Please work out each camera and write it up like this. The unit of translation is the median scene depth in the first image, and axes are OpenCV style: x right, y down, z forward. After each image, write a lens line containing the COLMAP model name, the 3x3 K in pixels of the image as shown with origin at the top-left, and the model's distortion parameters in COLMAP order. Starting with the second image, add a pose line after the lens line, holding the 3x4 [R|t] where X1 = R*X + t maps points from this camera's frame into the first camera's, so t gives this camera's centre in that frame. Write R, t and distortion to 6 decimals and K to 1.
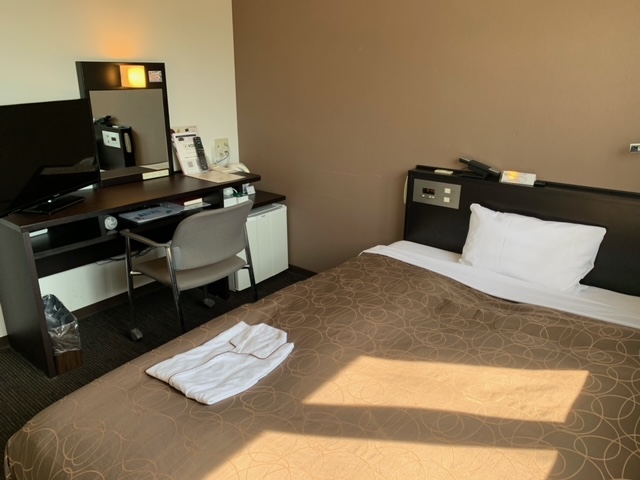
lens RADIAL K [[491.1, 0, 320.0], [0, 491.1, 240.0], [0, 0, 1]] dist [0.003140, 0.000026]
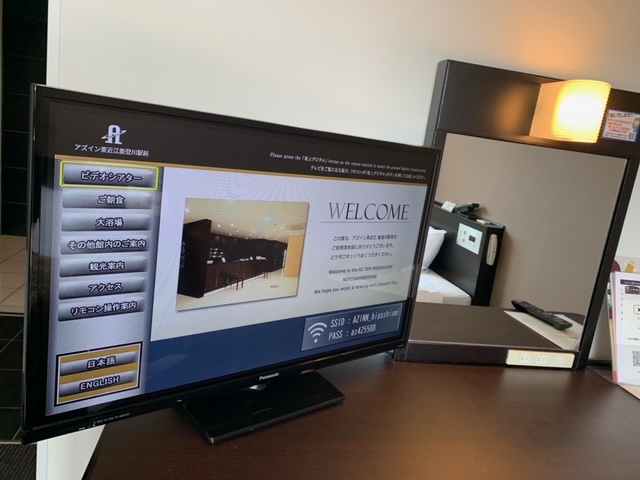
lens RADIAL K [[491.1, 0, 320.0], [0, 491.1, 240.0], [0, 0, 1]] dist [0.003140, 0.000026]
pose [[0.745553, 0.219422, -0.629289, -0.227600], [-0.332510, 0.940794, -0.065905, -0.132626], [0.577570, 0.258381, 0.774372, 0.539336]]
